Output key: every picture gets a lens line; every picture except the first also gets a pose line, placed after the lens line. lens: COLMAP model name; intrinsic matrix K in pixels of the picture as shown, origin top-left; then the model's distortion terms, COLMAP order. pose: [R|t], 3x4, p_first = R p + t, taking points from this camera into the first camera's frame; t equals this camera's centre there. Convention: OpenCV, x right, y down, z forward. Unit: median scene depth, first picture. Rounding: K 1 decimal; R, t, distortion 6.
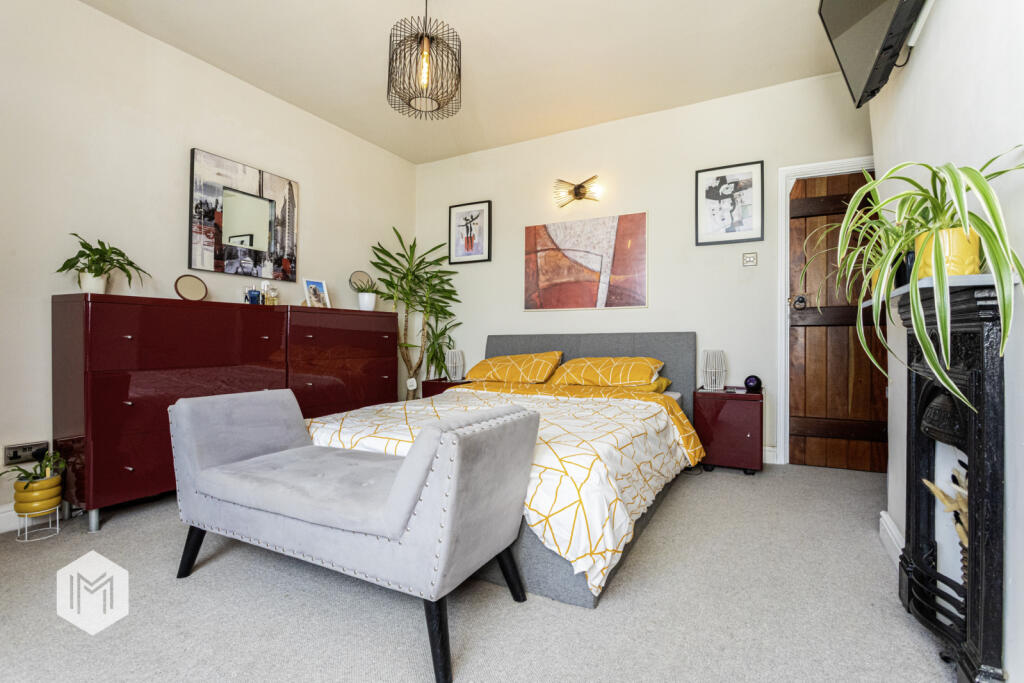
lens RADIAL K [[494.9, 0, 506.7], [0, 494.9, 337.8], [0, 0, 1]] dist [-0.014269, 0.000363]
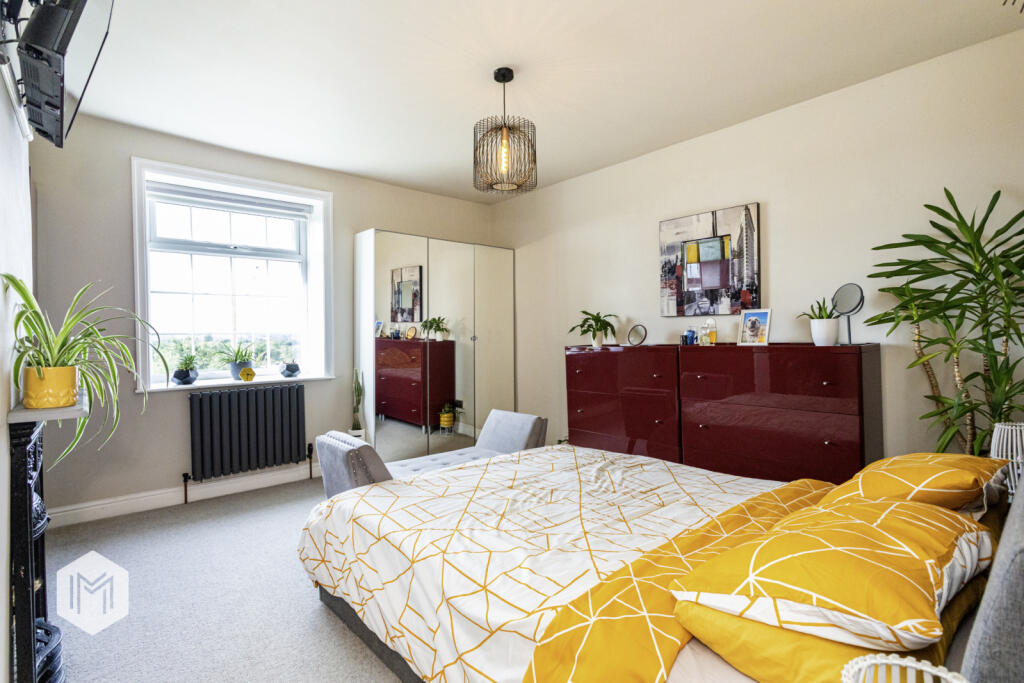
lens RADIAL K [[494.9, 0, 506.7], [0, 494.9, 337.8], [0, 0, 1]] dist [-0.014269, 0.000363]
pose [[-0.366791, 0.003961, -0.930295, 0.652191], [0.016635, 0.999859, -0.002301, -0.083472], [0.930155, -0.016320, -0.366805, 1.018152]]
